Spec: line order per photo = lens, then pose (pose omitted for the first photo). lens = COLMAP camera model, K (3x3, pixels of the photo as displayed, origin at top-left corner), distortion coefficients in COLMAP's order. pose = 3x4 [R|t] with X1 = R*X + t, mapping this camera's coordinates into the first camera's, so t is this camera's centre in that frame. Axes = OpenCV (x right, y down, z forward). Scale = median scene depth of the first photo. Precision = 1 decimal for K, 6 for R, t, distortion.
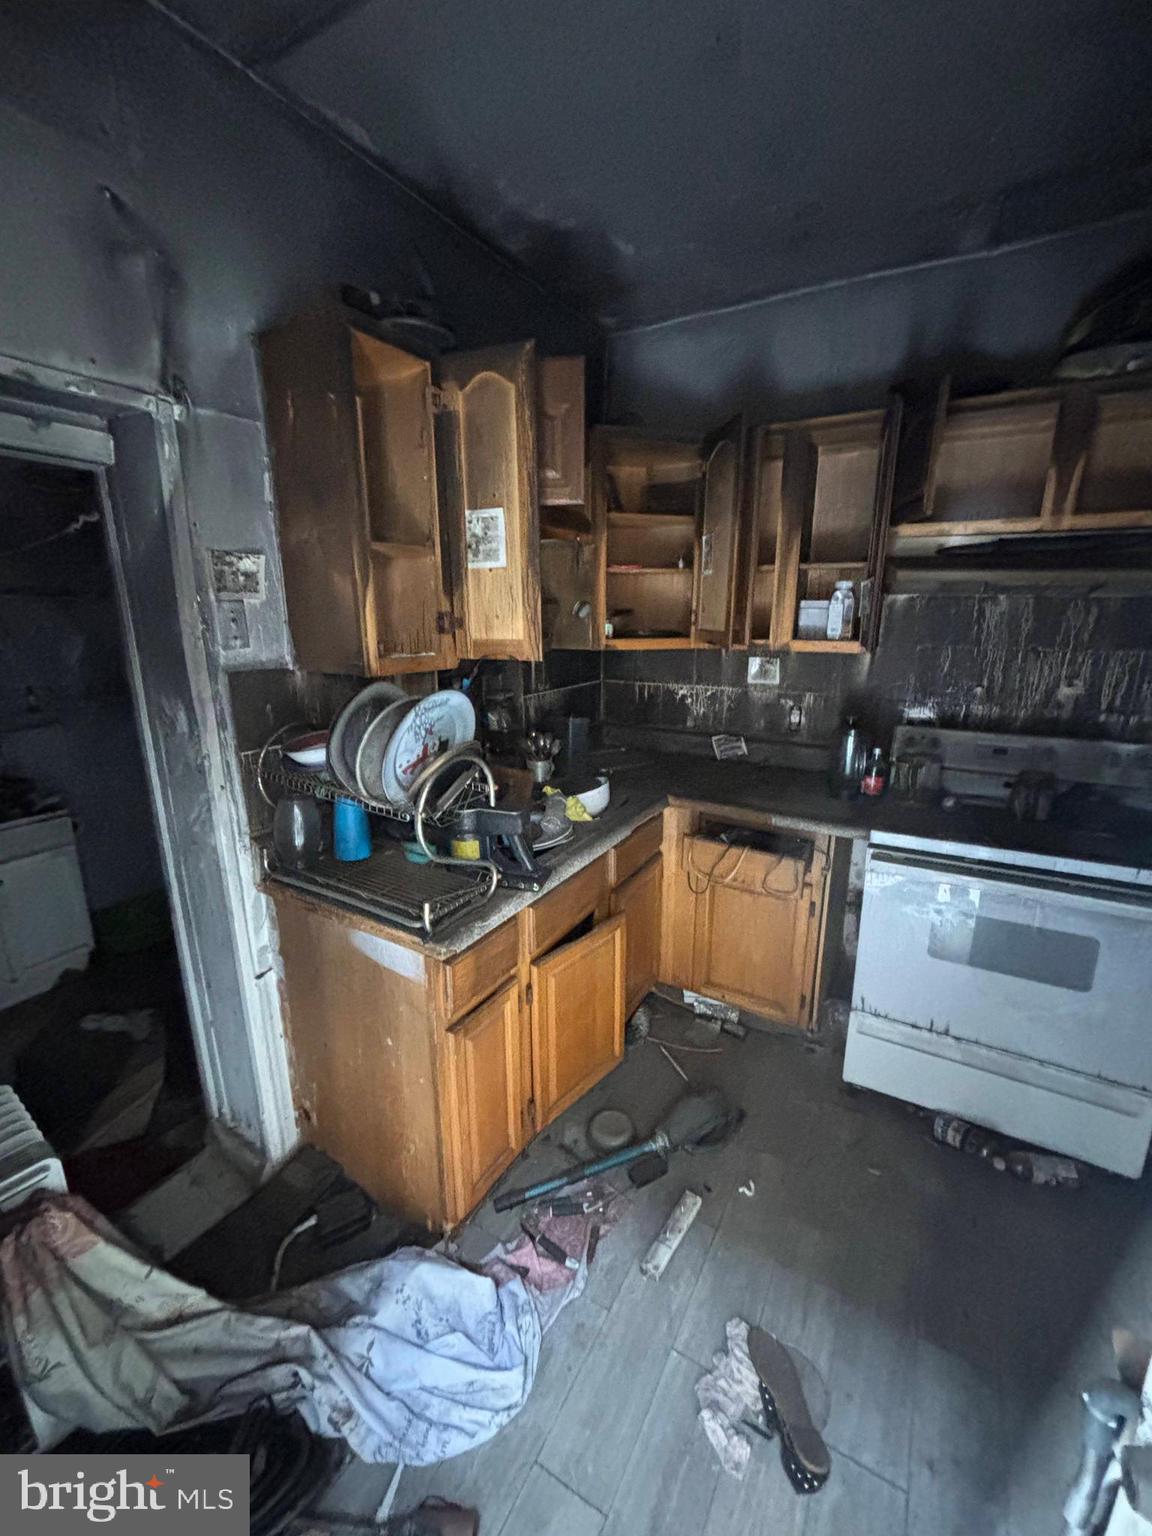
lens RADIAL K [[617.0, 0, 576.0], [0, 617.0, 768.0], [0, 0, 1]] dist [0.031098, -0.000088]
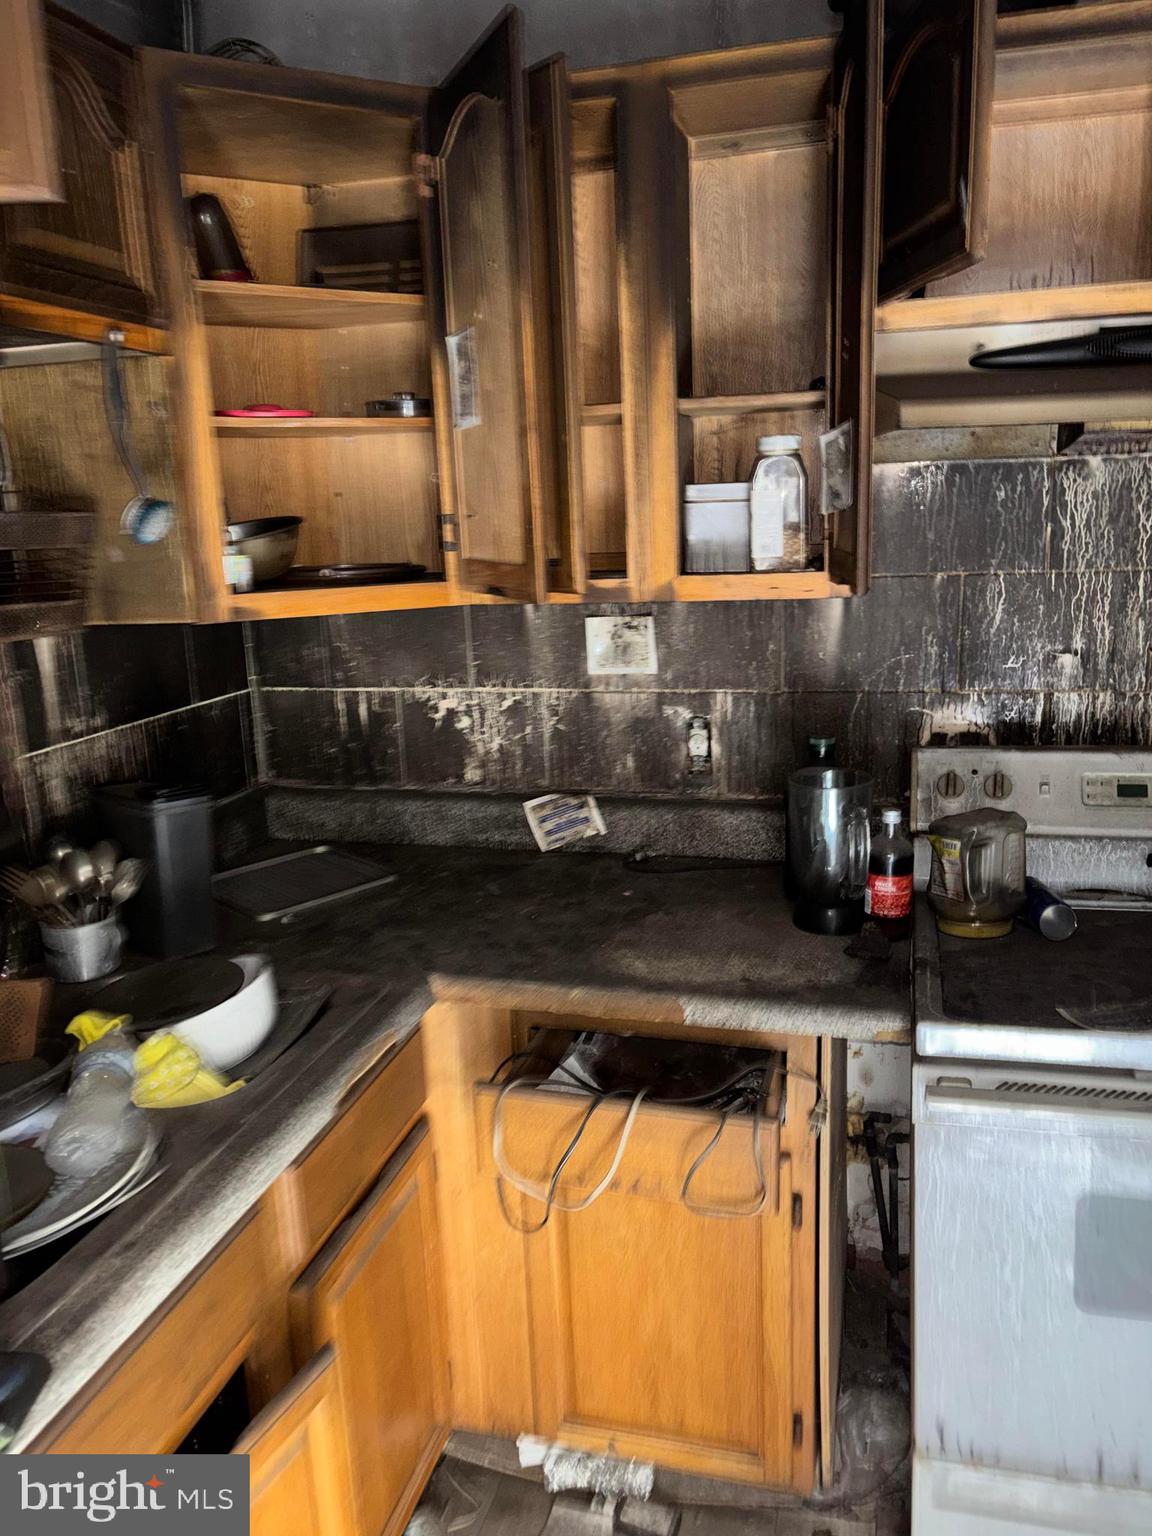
lens RADIAL K [[1174.7, 0, 576.0], [0, 1174.7, 768.0], [0, 0, 1]] dist [0.125054, -0.000338]
pose [[0.963094, -0.093464, 0.252418, 0.058494], [0.104734, 0.993999, -0.031557, -0.054015], [-0.247954, 0.056829, 0.967104, 0.226724]]
